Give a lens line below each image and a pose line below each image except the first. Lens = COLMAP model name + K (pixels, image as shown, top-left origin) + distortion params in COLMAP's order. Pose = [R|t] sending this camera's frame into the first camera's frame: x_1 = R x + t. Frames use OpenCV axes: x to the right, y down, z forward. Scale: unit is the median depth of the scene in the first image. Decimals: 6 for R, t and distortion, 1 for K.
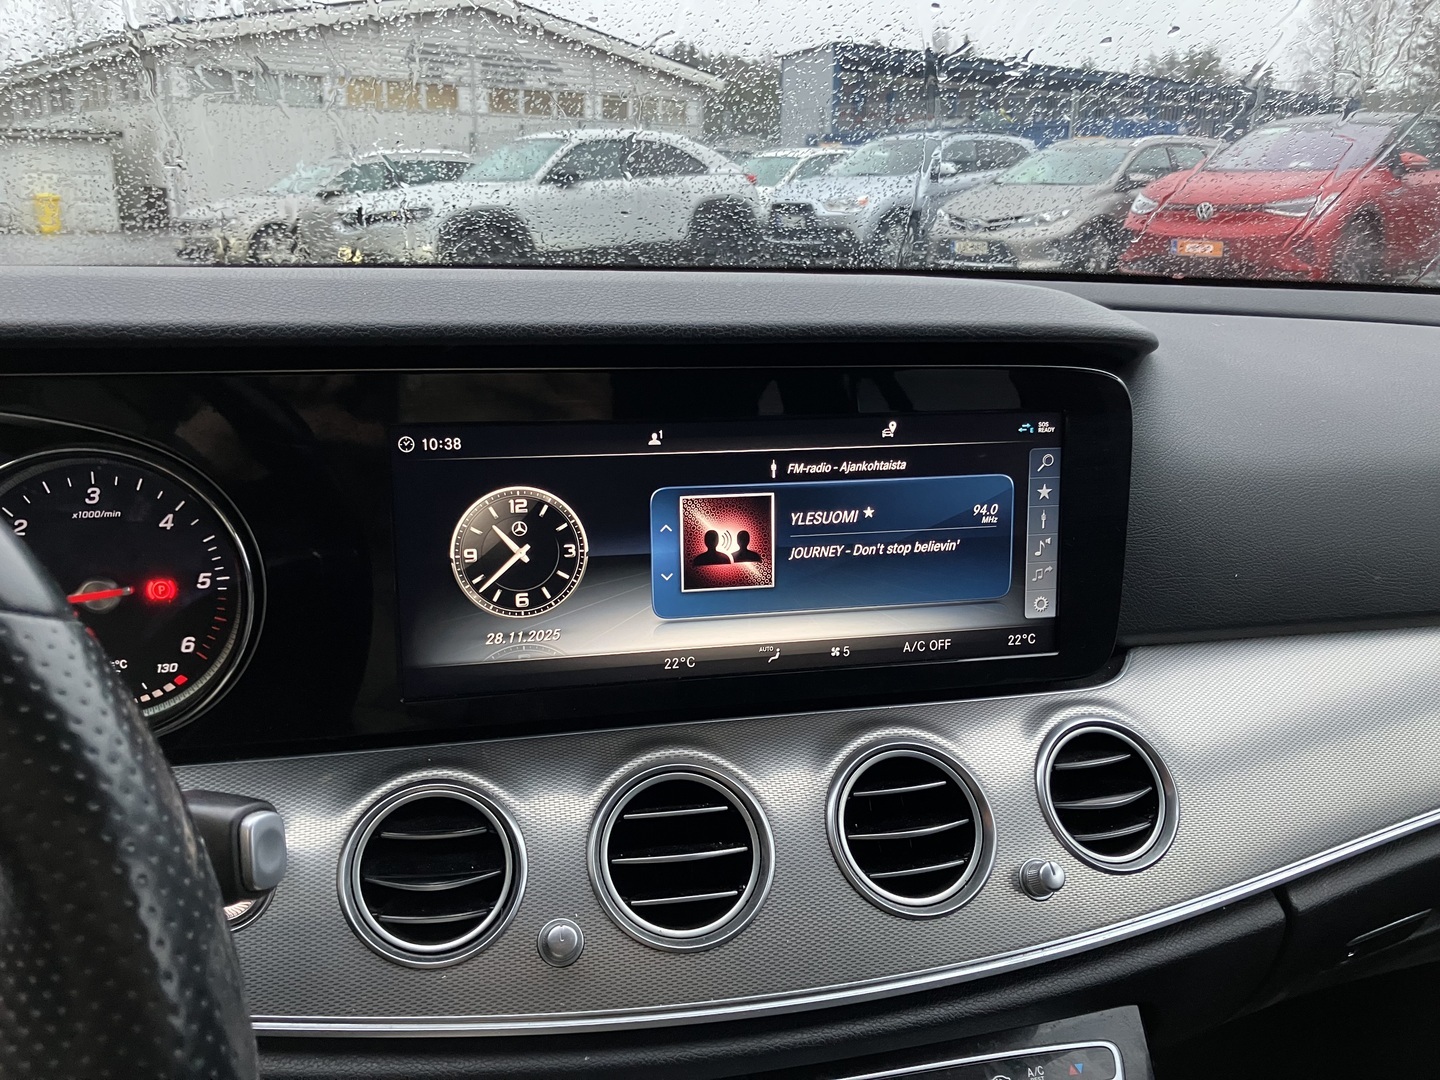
lens RADIAL K [[1249.2, 0, 721.7], [0, 1249.2, 544.1], [0, 0, 1]] dist [0.020811, -0.003205]
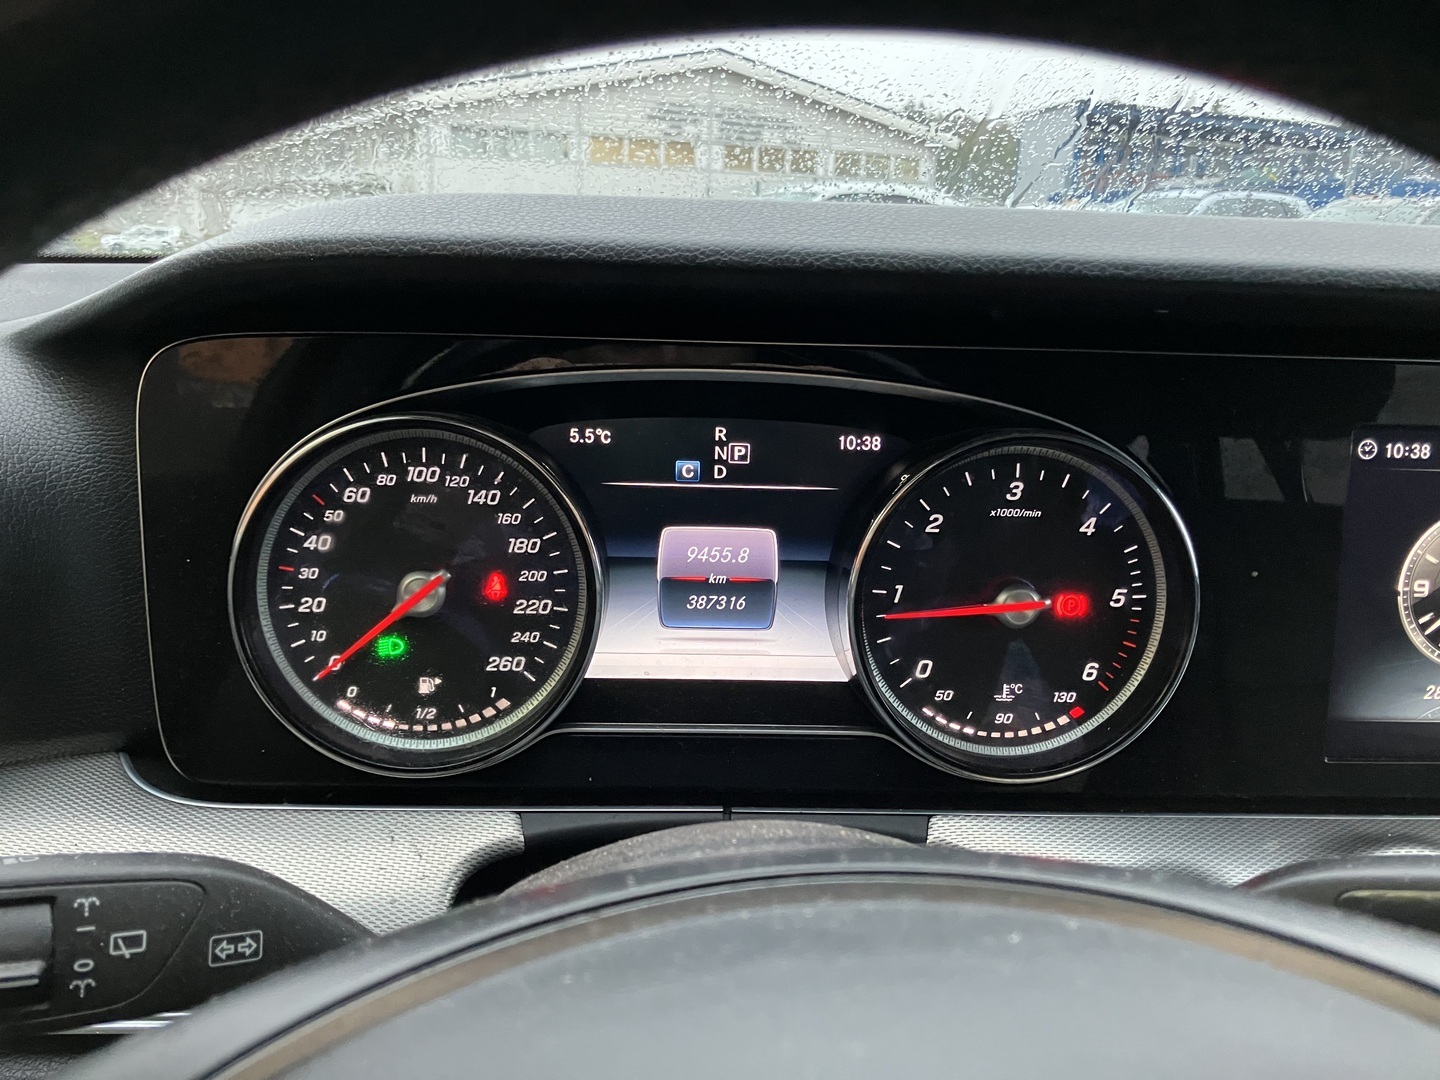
lens RADIAL K [[1249.2, 0, 721.2], [0, 1249.2, 538.8], [0, 0, 1]] dist [0.020811, -0.003205]
pose [[0.984997, 0.056388, -0.163101, -0.534007], [-0.063691, 0.997172, -0.039895, 0.039667], [0.160390, 0.049684, 0.985803, 0.114851]]
